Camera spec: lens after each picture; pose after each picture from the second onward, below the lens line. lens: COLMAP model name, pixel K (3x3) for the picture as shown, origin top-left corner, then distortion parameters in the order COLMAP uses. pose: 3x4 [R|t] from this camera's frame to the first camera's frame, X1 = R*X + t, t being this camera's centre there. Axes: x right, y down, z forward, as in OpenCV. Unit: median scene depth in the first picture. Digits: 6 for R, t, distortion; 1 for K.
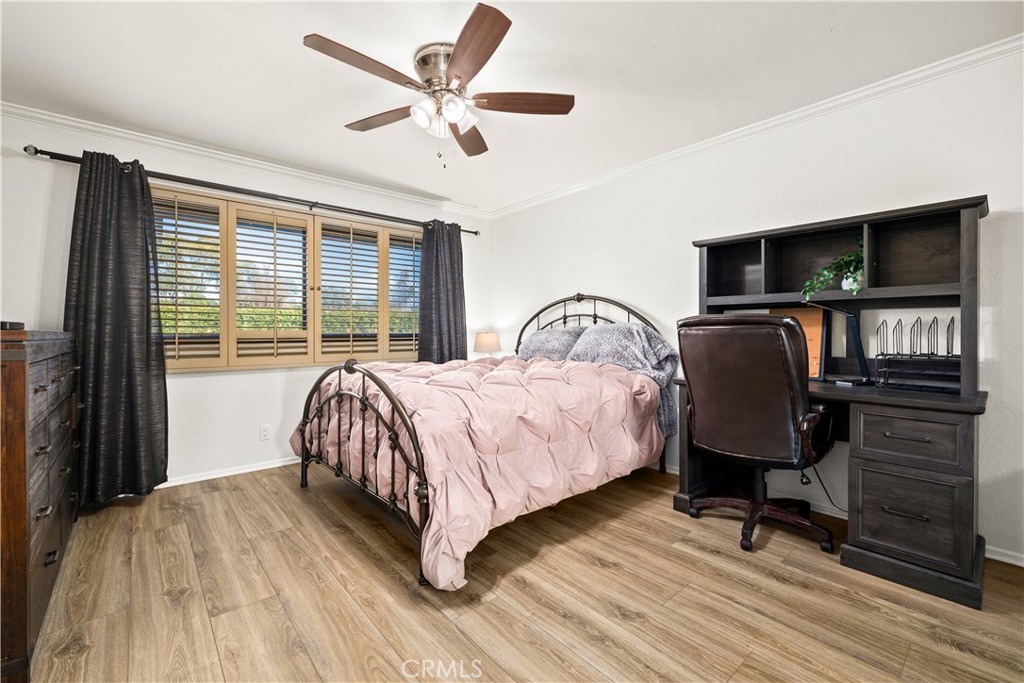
lens RADIAL K [[436.2, 0, 507.3], [0, 436.2, 331.9], [0, 0, 1]] dist [0.002056, 0.000234]
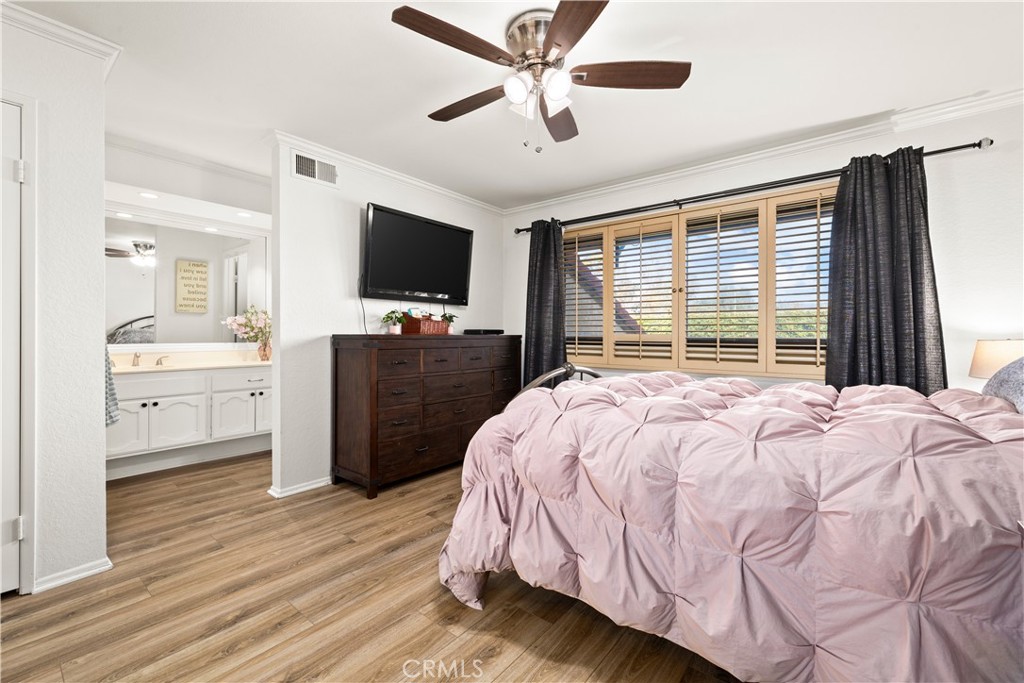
lens RADIAL K [[433.8, 0, 509.1], [0, 433.8, 331.2], [0, 0, 1]] dist [0.001512, 0.000544]
pose [[0.167614, -0.007649, -0.985823, 0.434424], [-0.007262, 0.999933, -0.008993, 0.001036], [0.985826, 0.008666, 0.167547, 0.482106]]
